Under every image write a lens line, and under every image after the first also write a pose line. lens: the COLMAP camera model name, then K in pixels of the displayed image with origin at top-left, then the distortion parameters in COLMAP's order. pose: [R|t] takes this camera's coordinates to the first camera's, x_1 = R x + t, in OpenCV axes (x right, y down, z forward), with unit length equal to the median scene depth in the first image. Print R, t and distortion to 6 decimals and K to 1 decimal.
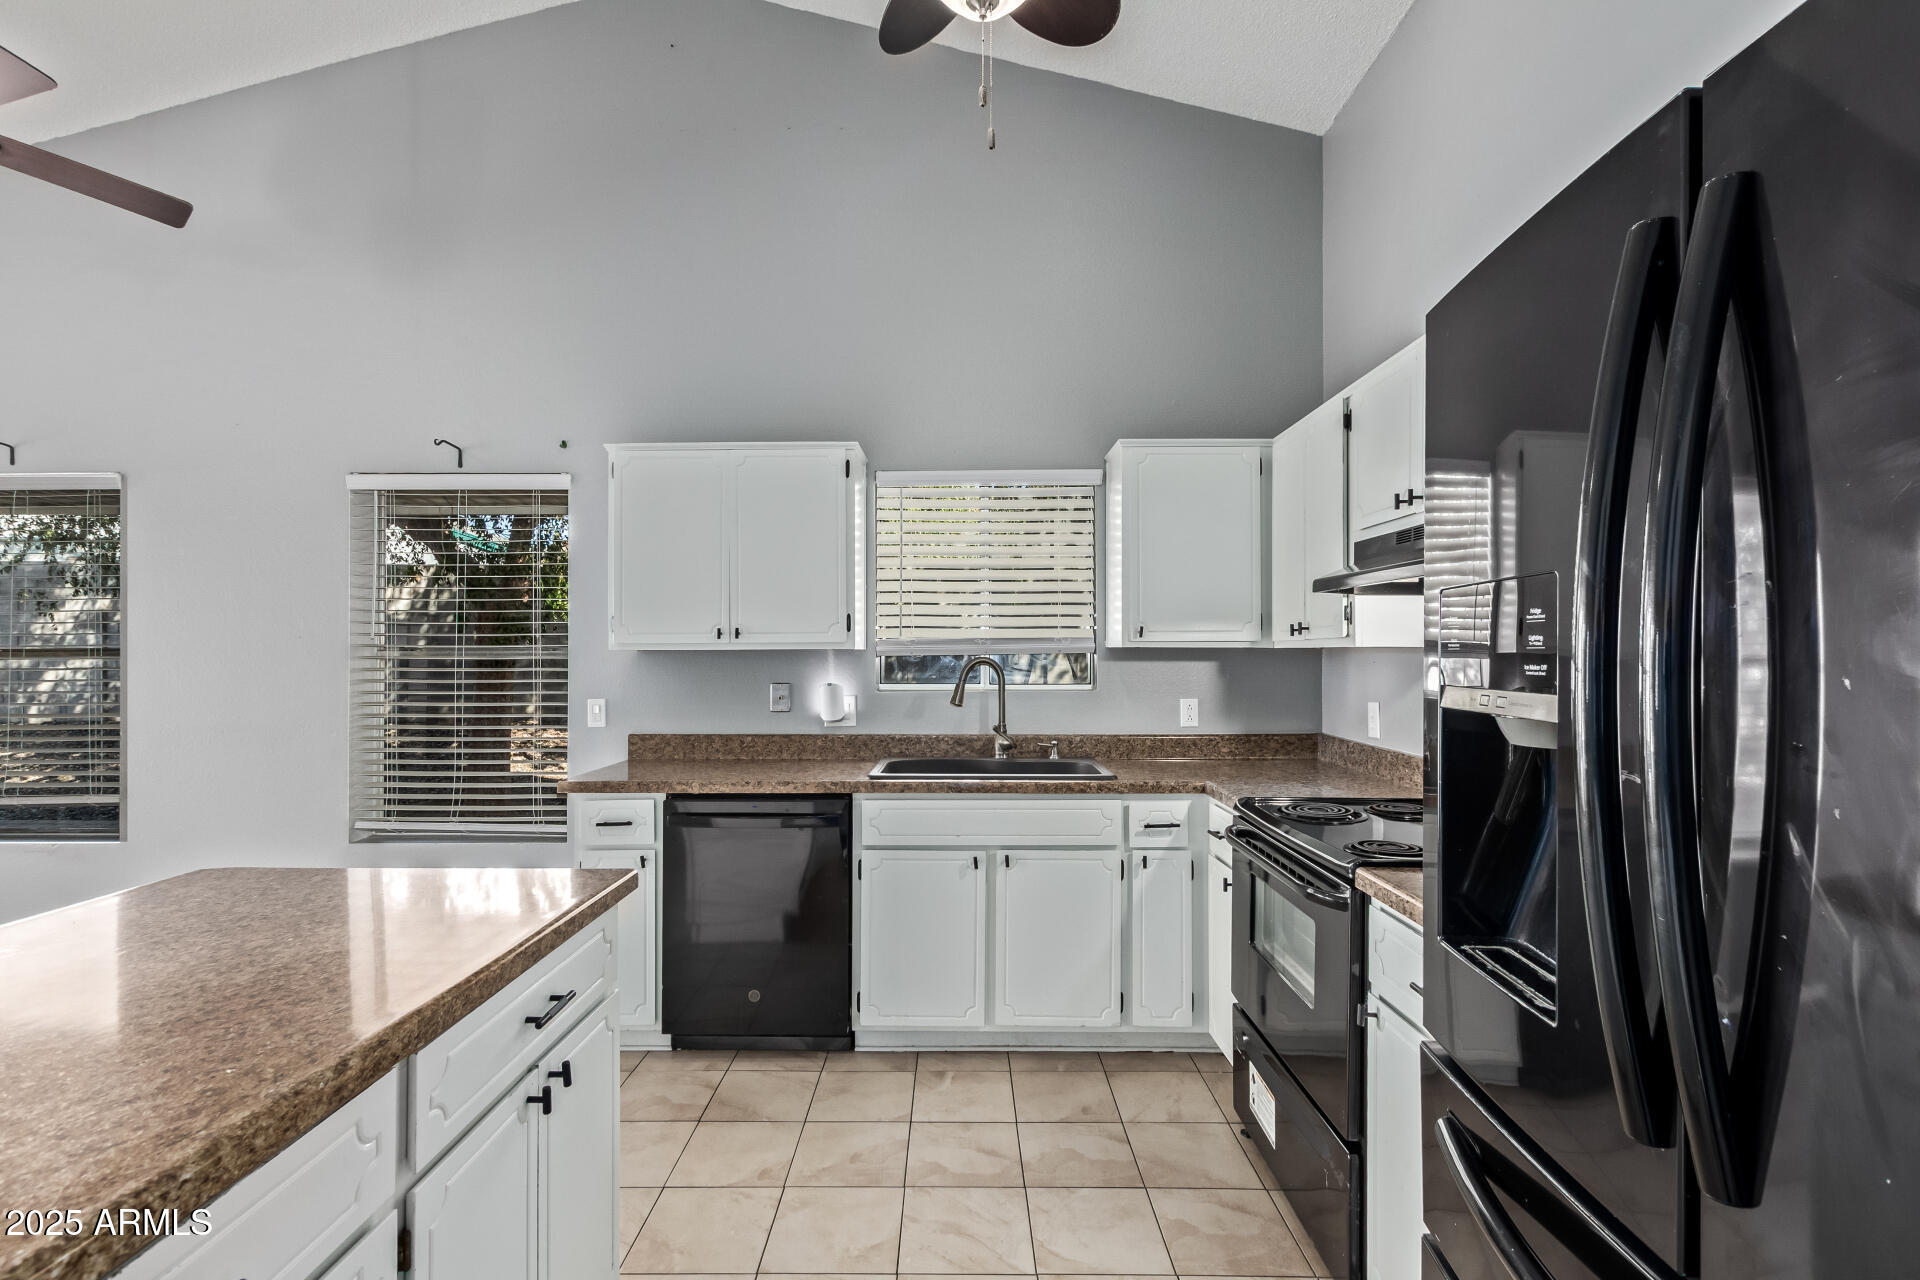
lens RADIAL K [[897.5, 0, 967.5], [0, 897.5, 646.9], [0, 0, 1]] dist [0.014853, -0.006599]
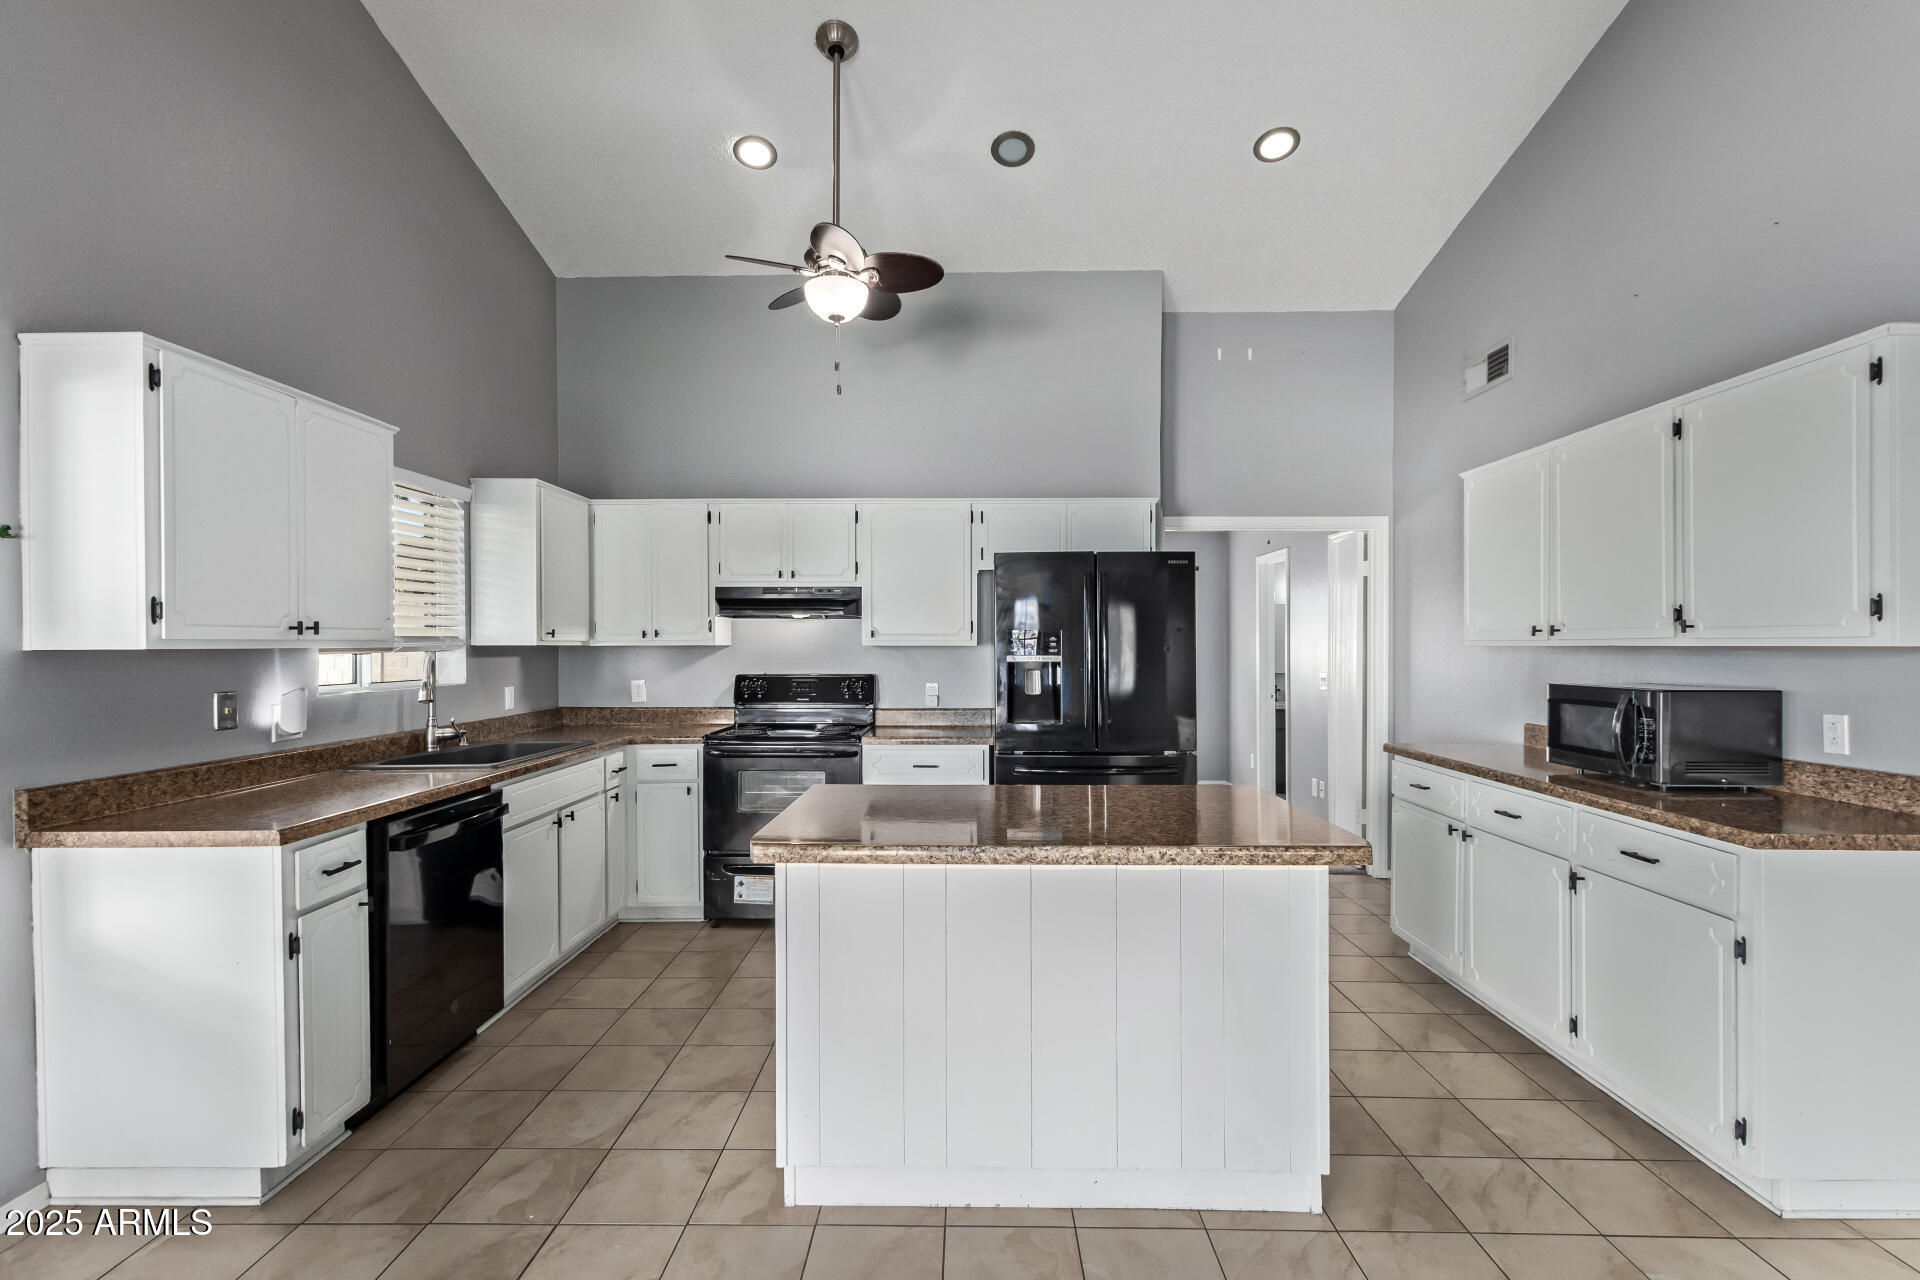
lens RADIAL K [[897.5, 0, 954.3], [0, 897.5, 645.4], [0, 0, 1]] dist [0.014853, -0.006599]
pose [[0.015961, -0.001342, 0.999872, -1.079631], [0.002806, 0.999995, 0.001297, 0.000630], [-0.999869, 0.002785, 0.015965, 0.400721]]
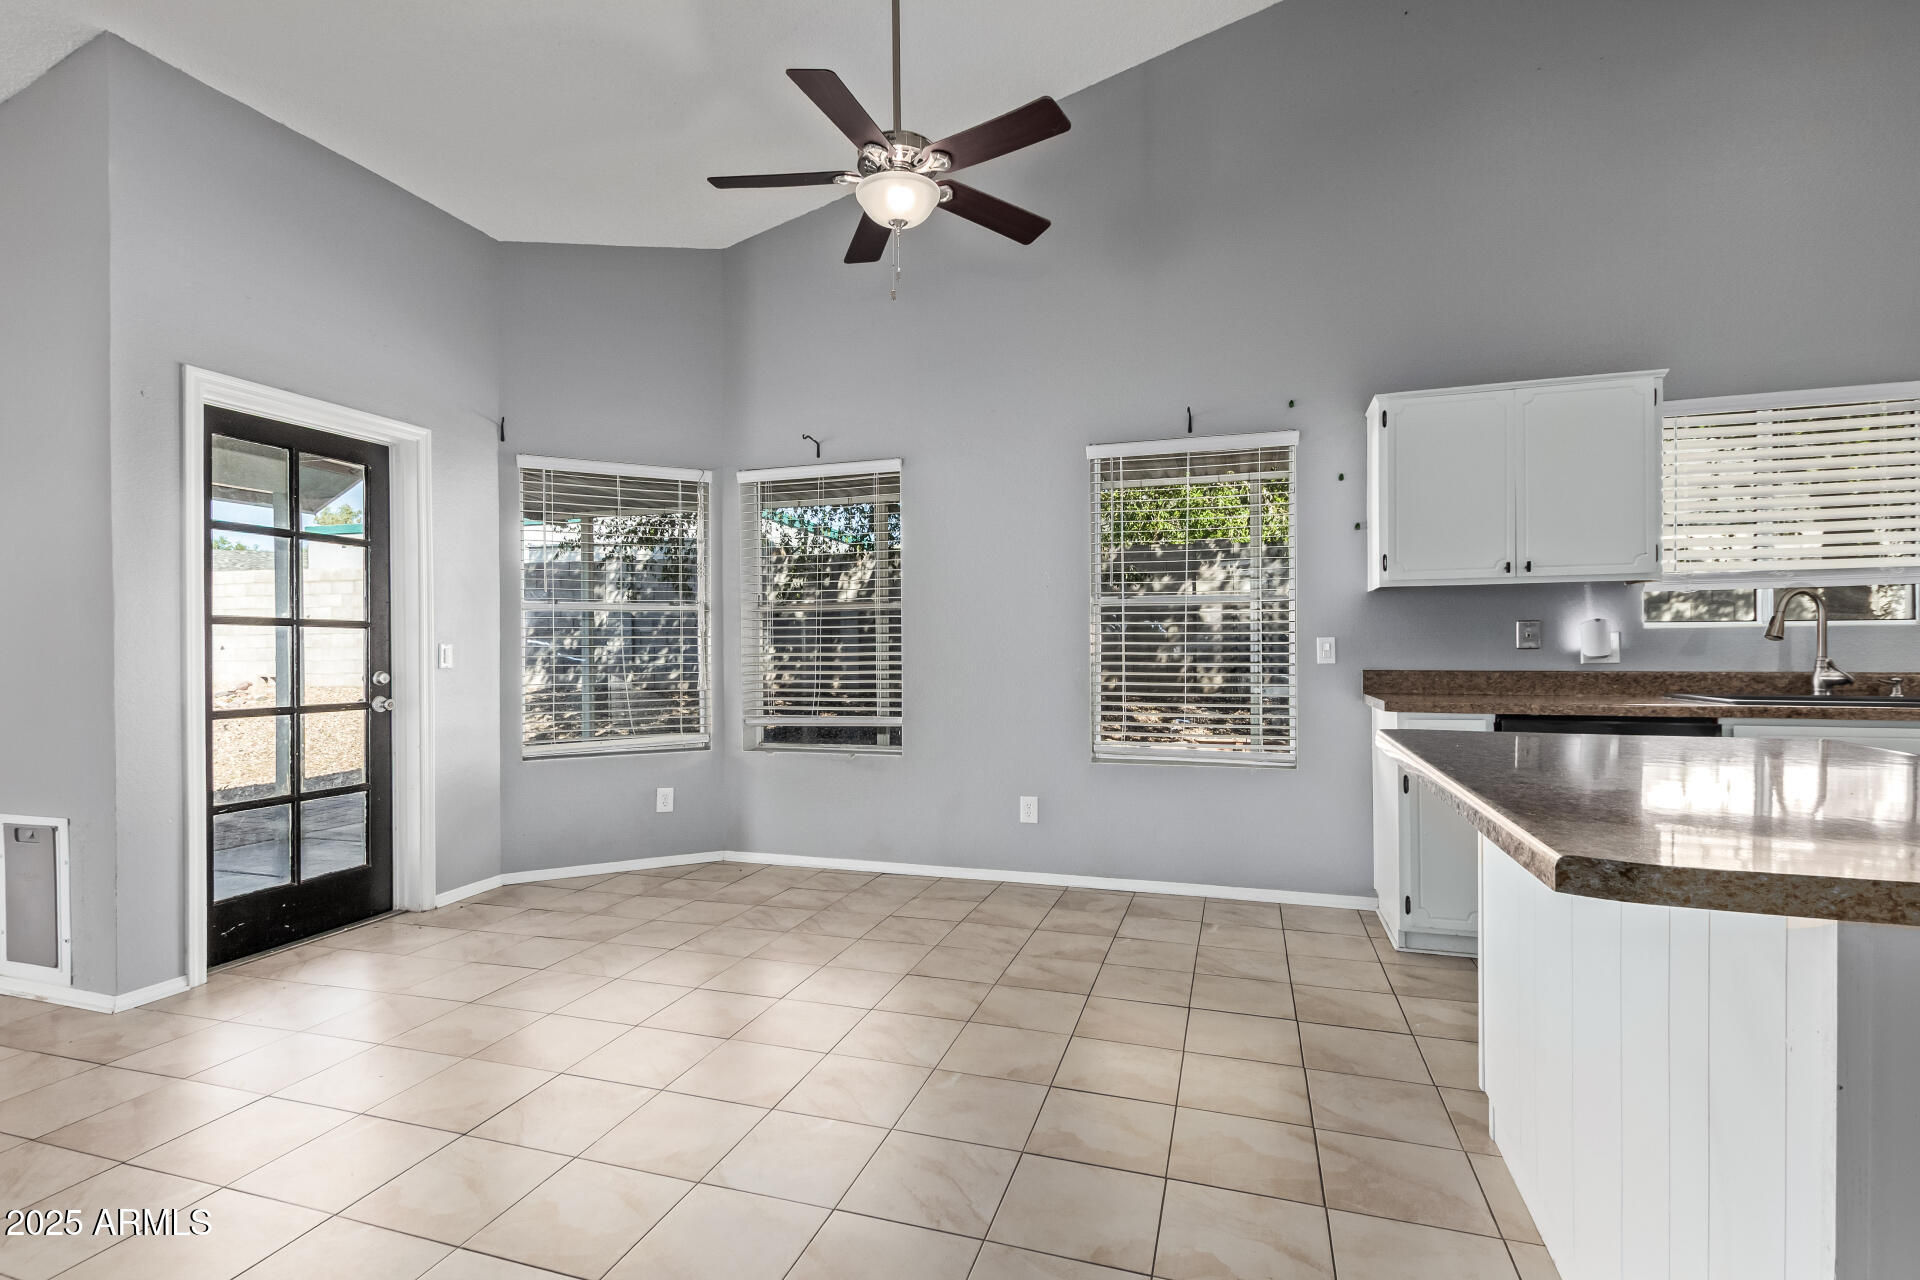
lens RADIAL K [[897.5, 0, 954.3], [0, 897.5, 655.1], [0, 0, 1]] dist [0.014853, -0.006599]
pose [[0.951018, 0.000572, -0.309134, -0.564373], [0.003921, 0.999896, 0.013914, 0.069714], [0.309109, -0.014444, 0.950917, -0.178024]]
